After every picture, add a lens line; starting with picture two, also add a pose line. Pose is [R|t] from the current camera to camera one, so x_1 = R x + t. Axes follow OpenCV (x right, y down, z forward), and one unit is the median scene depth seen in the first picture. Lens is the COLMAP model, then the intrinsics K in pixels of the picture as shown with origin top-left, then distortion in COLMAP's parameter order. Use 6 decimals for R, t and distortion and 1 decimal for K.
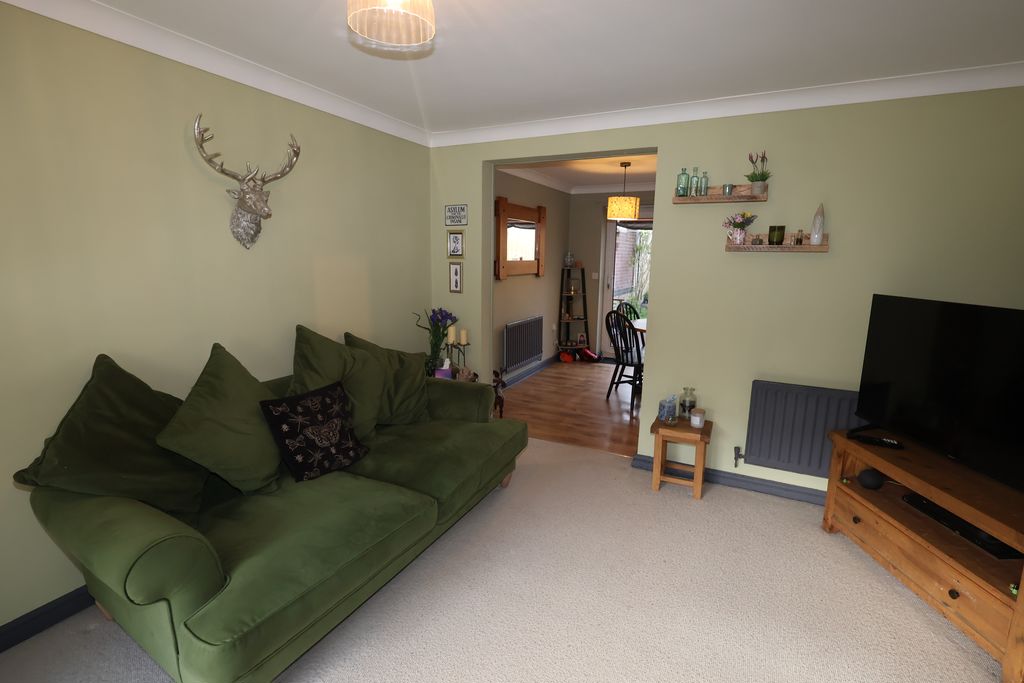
lens RADIAL K [[478.1, 0, 511.7], [0, 478.1, 337.8], [0, 0, 1]] dist [0.005413, 0.000382]
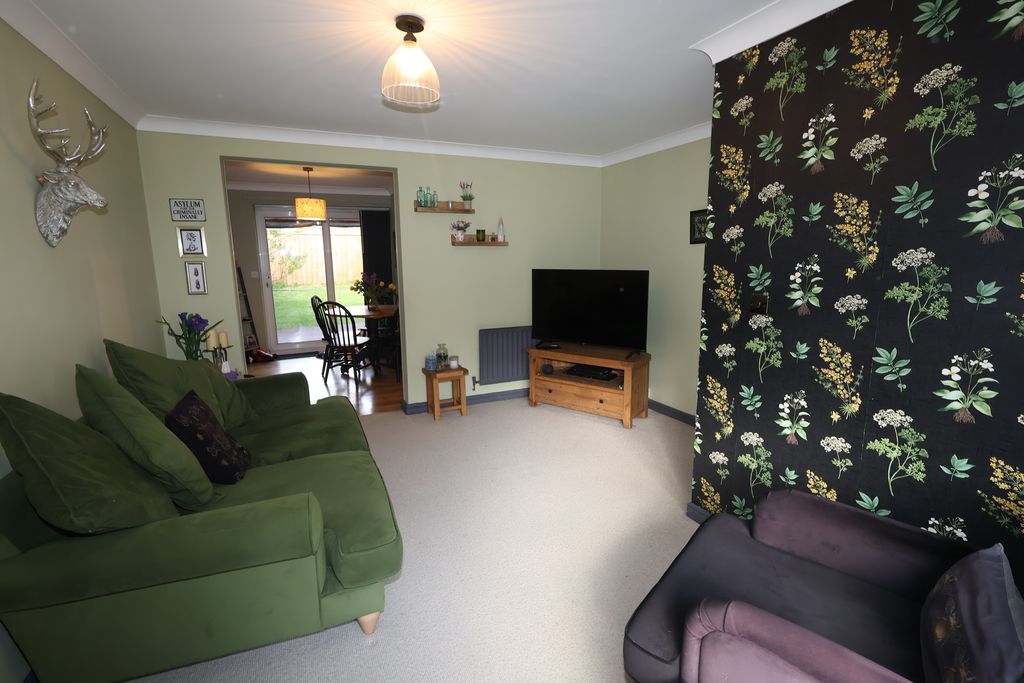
lens RADIAL K [[478.1, 0, 513.0], [0, 478.1, 340.9], [0, 0, 1]] dist [0.005413, 0.000382]
pose [[0.622655, -0.159455, 0.766078, -0.589780], [0.154317, 0.984813, 0.079558, 0.017130], [-0.767129, 0.068682, 0.637805, -0.058782]]
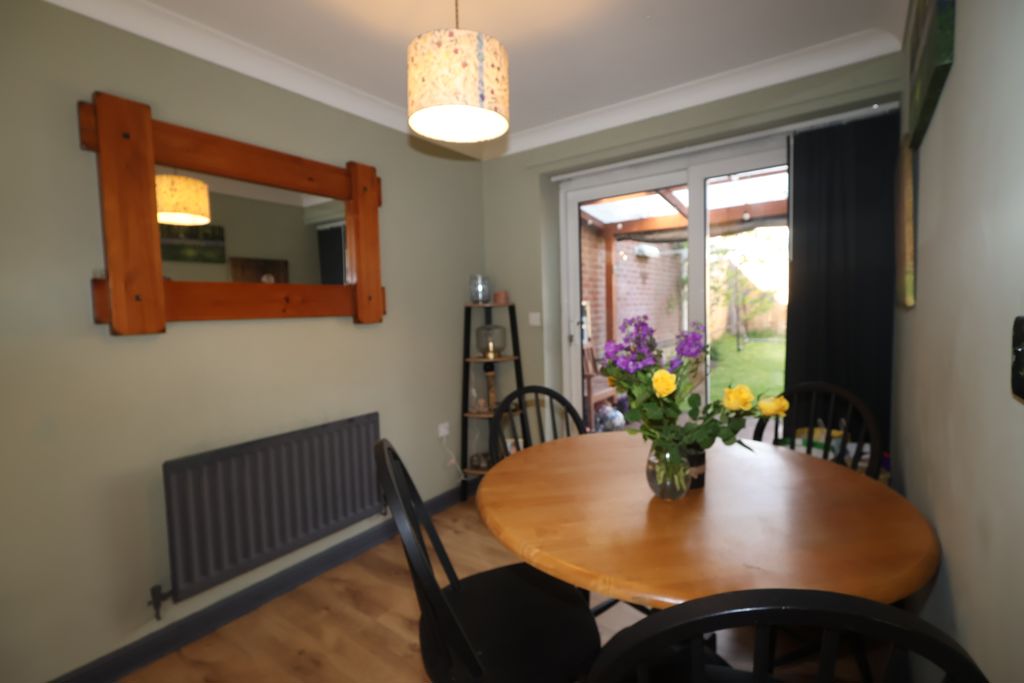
lens RADIAL K [[478.1, 0, 516.2], [0, 478.1, 338.2], [0, 0, 1]] dist [0.005413, 0.000382]
pose [[0.989113, -0.029319, -0.144205, 0.481461], [0.013974, 0.994236, -0.106294, -0.128455], [0.146490, 0.103122, 0.983822, 1.131059]]
